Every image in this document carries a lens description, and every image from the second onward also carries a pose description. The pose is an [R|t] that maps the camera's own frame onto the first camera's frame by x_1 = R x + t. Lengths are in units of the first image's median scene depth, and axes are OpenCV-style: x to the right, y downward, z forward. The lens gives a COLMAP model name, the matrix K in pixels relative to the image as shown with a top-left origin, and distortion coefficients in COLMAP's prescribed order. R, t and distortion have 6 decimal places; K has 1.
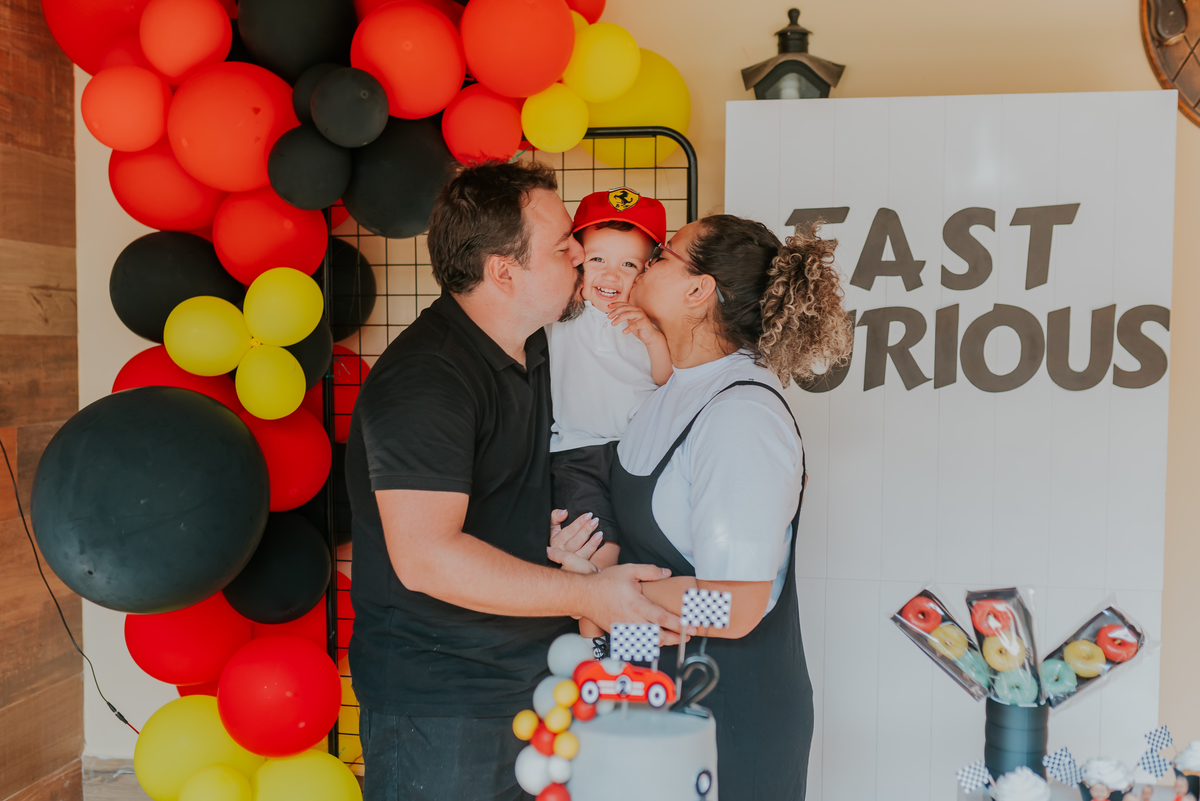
lens RADIAL K [[1191.7, 0, 596.9], [0, 1191.7, 420.7], [0, 0, 1]] dist [0.000956, 0.001332]
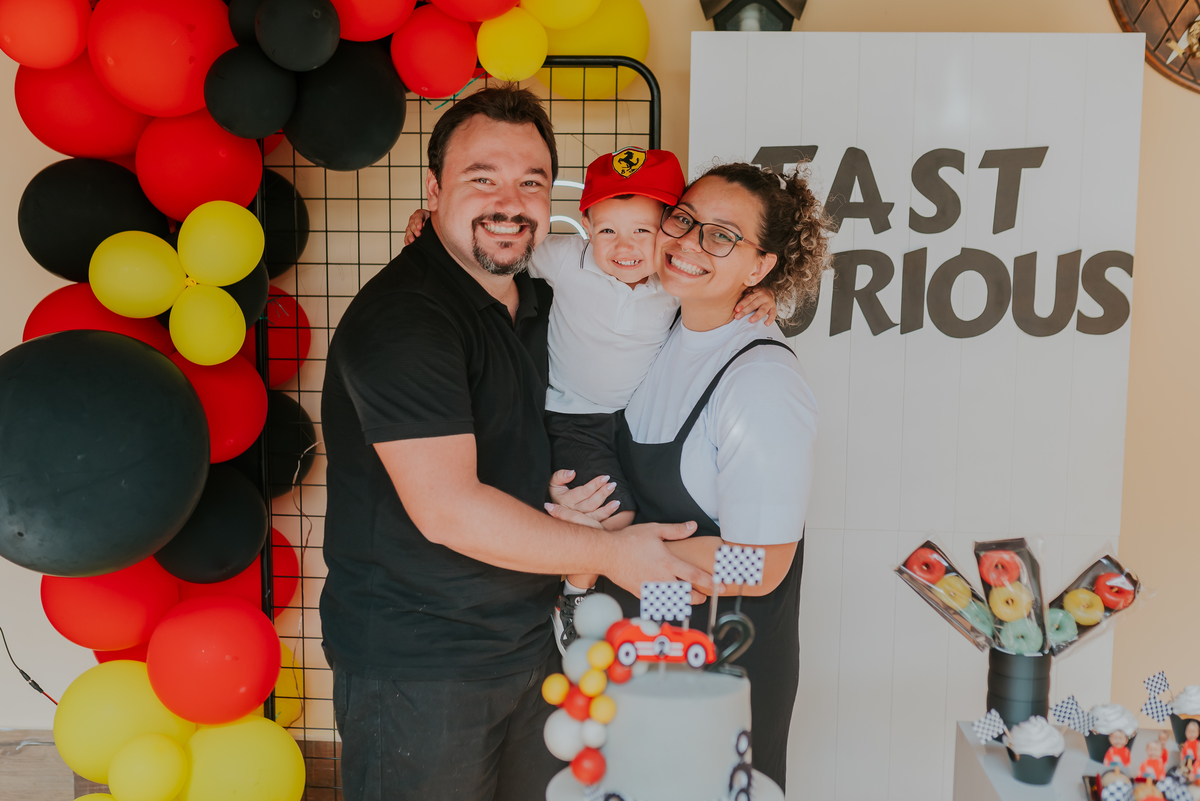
lens RADIAL K [[1242.8, 0, 587.0], [0, 1242.8, 416.6], [0, 0, 1]] dist [-0.006527, 0.006342]
pose [[0.994742, -0.003778, 0.102342, -0.079967], [-0.000893, 0.998961, 0.045557, -0.005549], [-0.102408, -0.045409, 0.993706, 0.007775]]
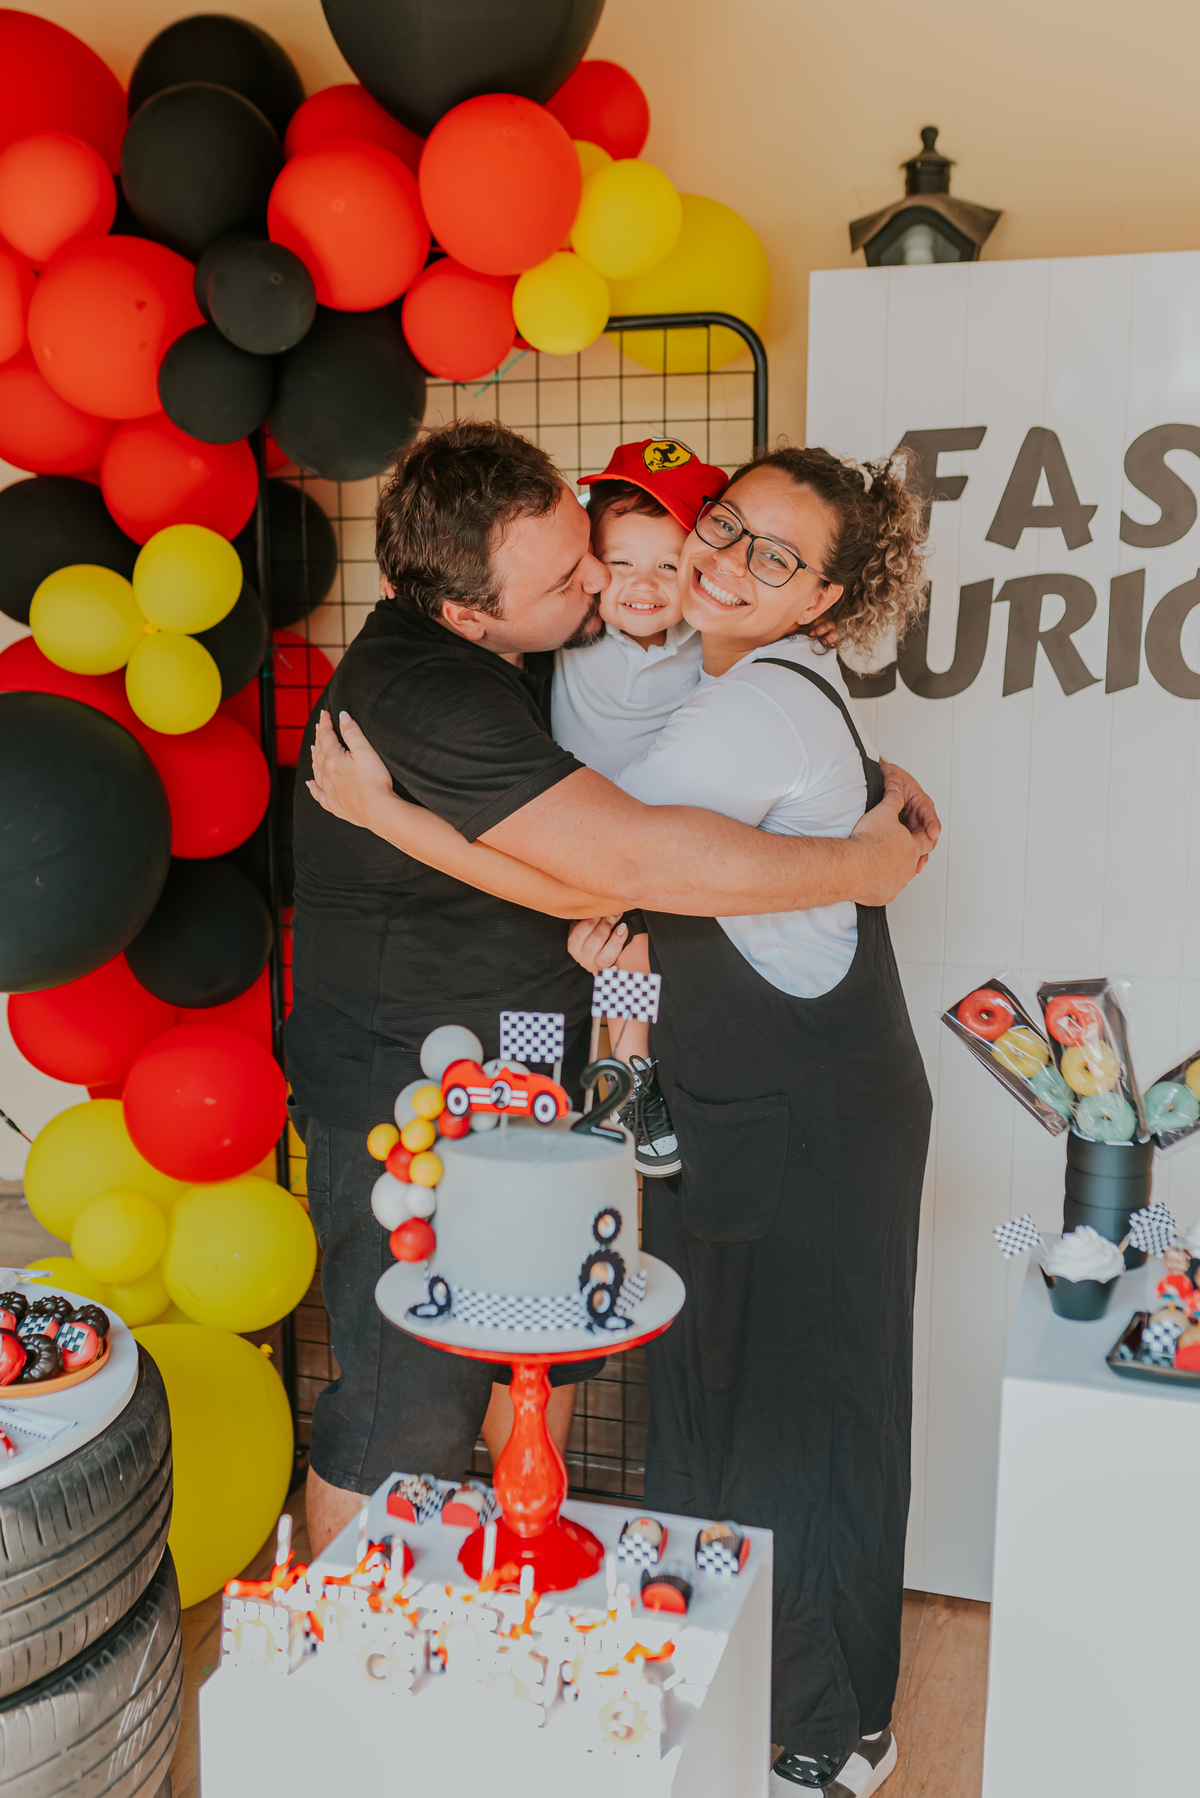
lens RADIAL K [[1717.5, 0, 600.0], [0, 1717.5, 899.0], [0, 0, 1]] dist [-0.010797, 0.016278]
pose [[0.991732, 0.017228, -0.127166, 0.124338], [-0.005355, 0.995640, 0.093125, 0.000154], [0.128216, -0.091674, 0.987500, -0.024258]]
